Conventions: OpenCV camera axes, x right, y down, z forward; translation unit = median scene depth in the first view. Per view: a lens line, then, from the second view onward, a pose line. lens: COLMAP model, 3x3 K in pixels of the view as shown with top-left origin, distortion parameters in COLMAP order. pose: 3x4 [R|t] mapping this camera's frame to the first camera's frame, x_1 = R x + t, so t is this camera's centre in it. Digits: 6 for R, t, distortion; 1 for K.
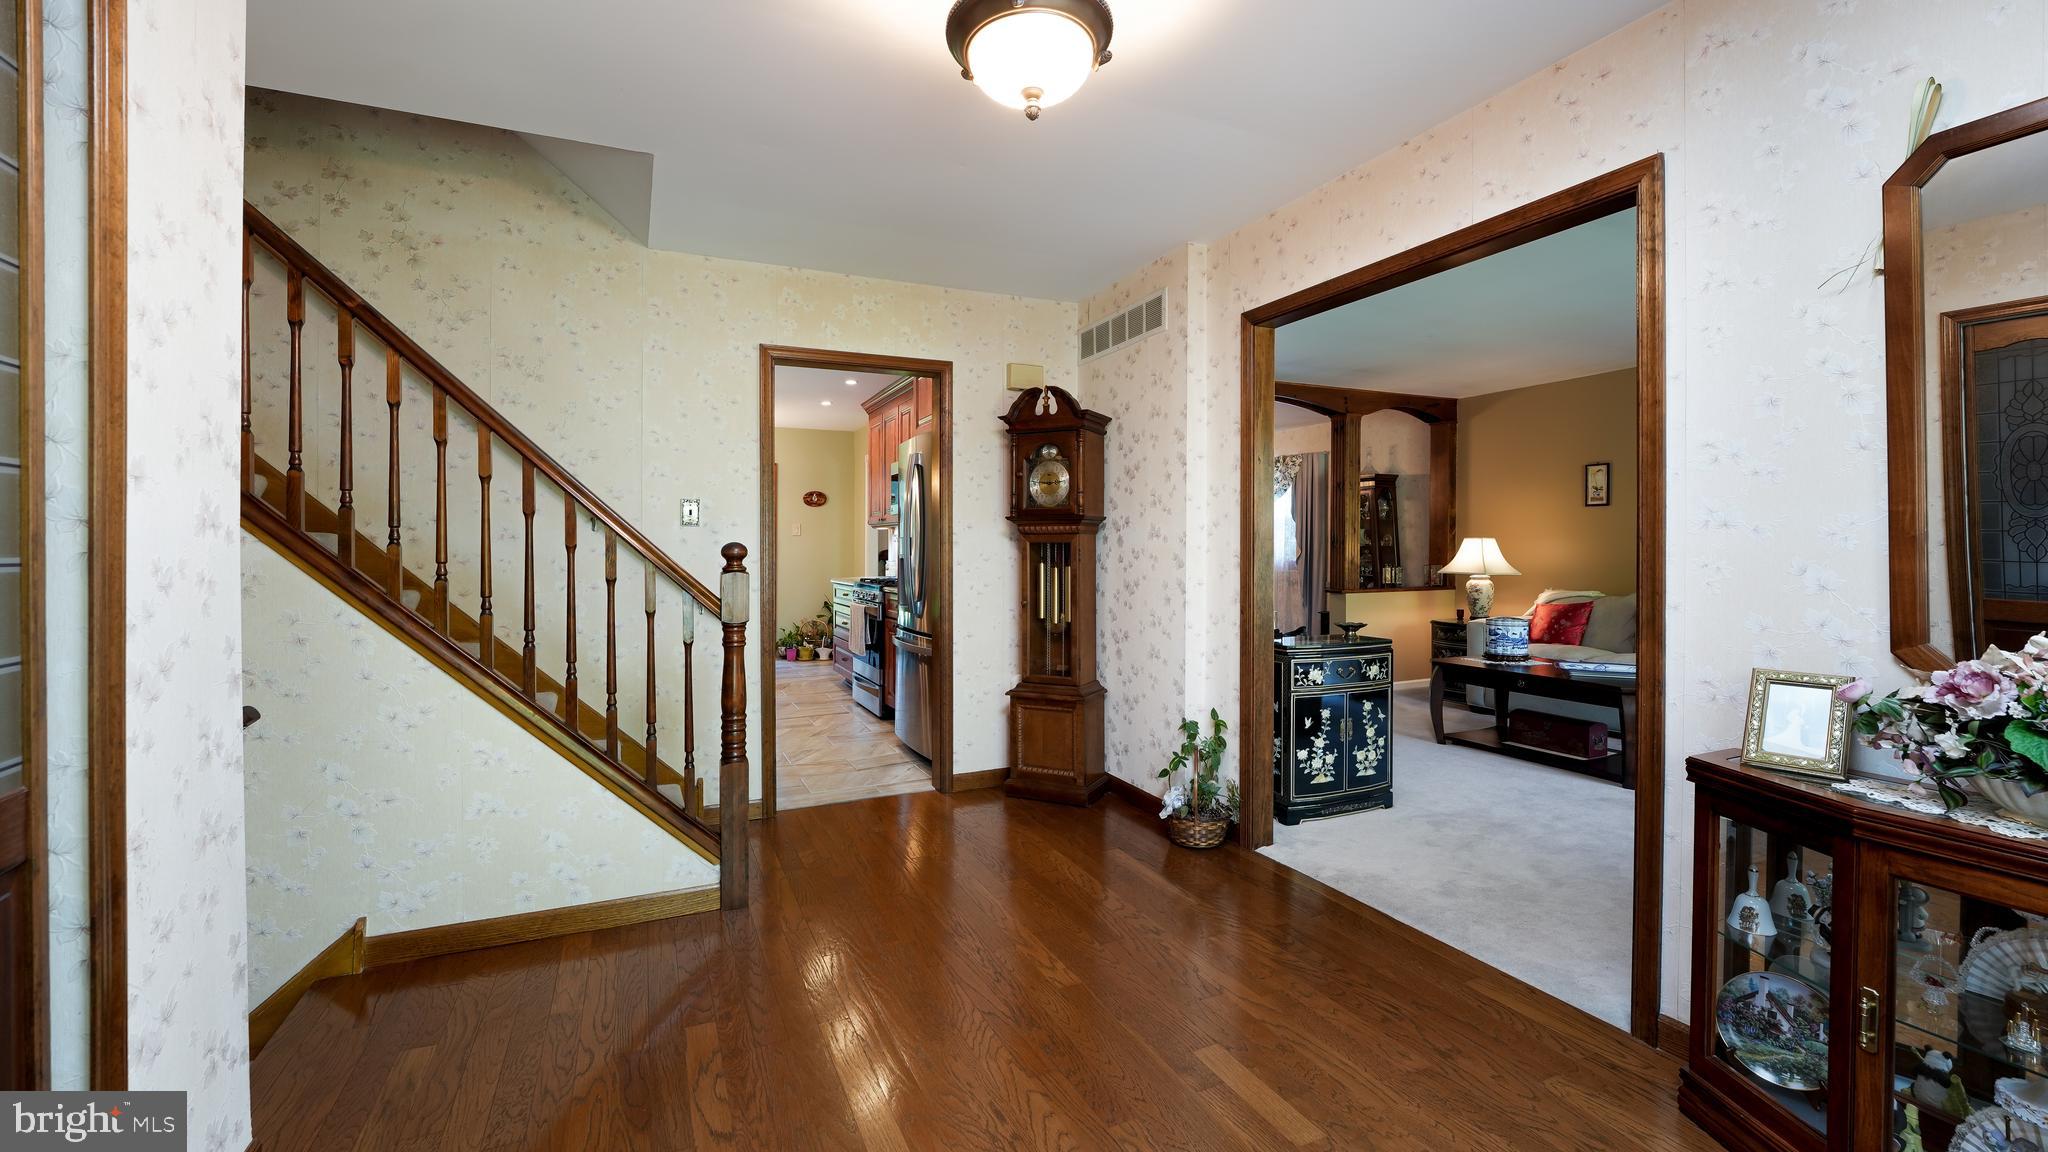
lens RADIAL K [[826.1, 0, 1027.8], [0, 826.1, 558.3], [0, 0, 1]] dist [-0.012450, -0.000517]
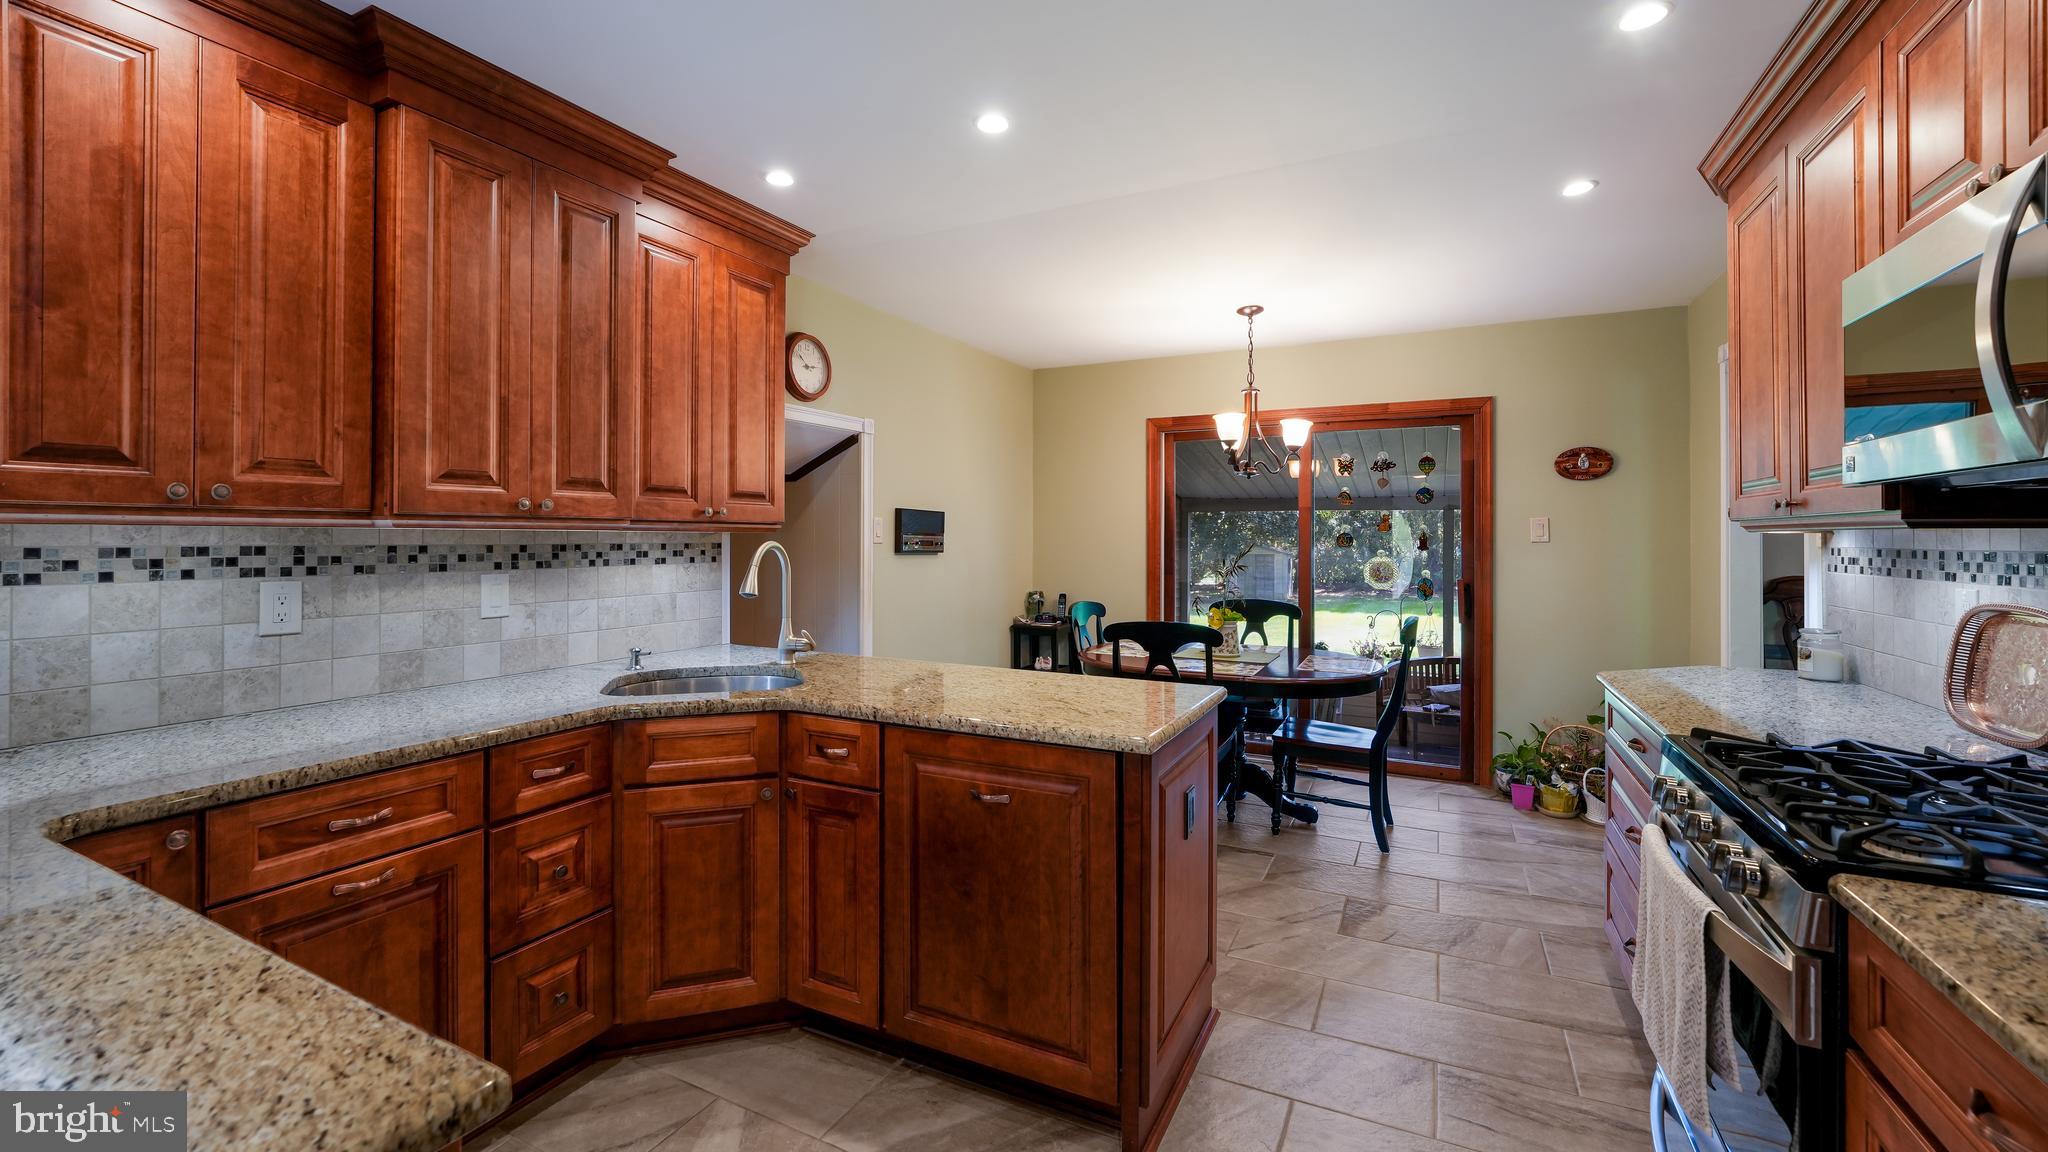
lens RADIAL K [[826.1, 0, 1012.7], [0, 826.1, 531.6], [0, 0, 1]] dist [-0.012450, -0.000517]
pose [[0.617350, -0.001342, -0.786688, -0.095383], [-0.011136, 0.999883, -0.010445, -0.025980], [0.786610, 0.015208, 0.617263, 0.470881]]
